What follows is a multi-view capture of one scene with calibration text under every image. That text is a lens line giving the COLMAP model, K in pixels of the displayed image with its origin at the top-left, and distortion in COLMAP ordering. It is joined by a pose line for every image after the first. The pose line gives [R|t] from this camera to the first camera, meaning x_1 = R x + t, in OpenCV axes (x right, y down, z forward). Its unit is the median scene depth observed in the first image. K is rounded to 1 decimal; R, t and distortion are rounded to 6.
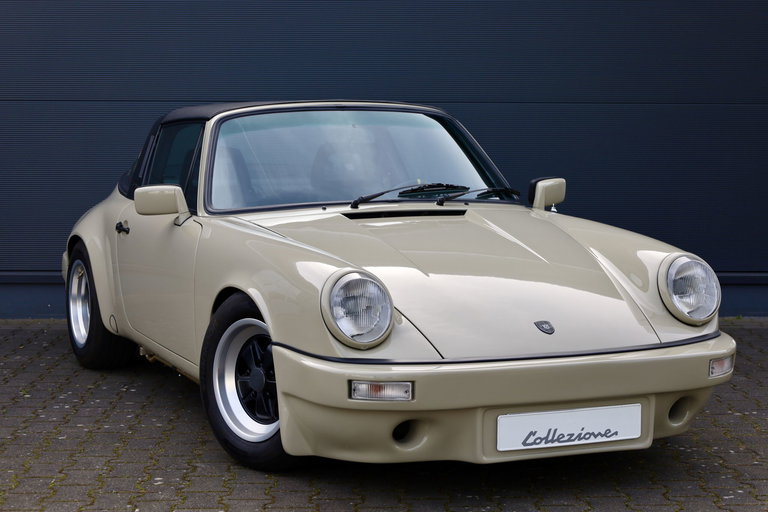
lens RADIAL K [[1593.3, 0, 383.9], [0, 1593.3, 253.3], [0, 0, 1]] dist [-0.419730, 0.000000]
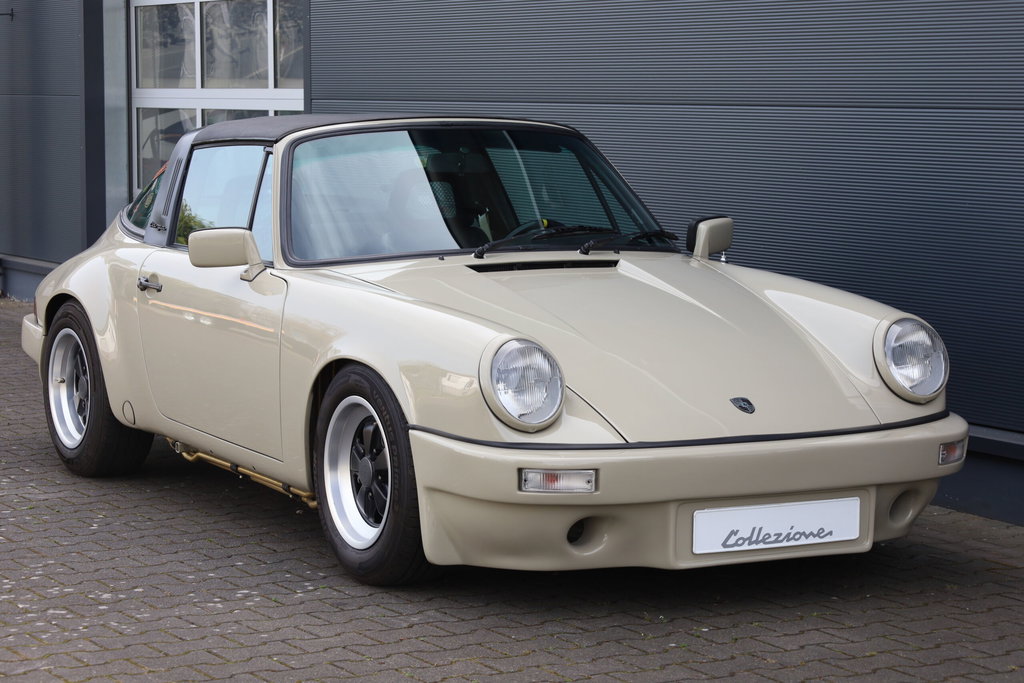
lens RADIAL K [[2618.8, 0, 512.0], [0, 2618.8, 346.4], [0, 0, 1]] dist [-0.655430, 0.000000]
pose [[0.996410, -0.004680, 0.084532, -0.131380], [0.003864, 0.999944, 0.009817, 0.002849], [-0.084573, -0.009455, 0.996372, -0.331482]]
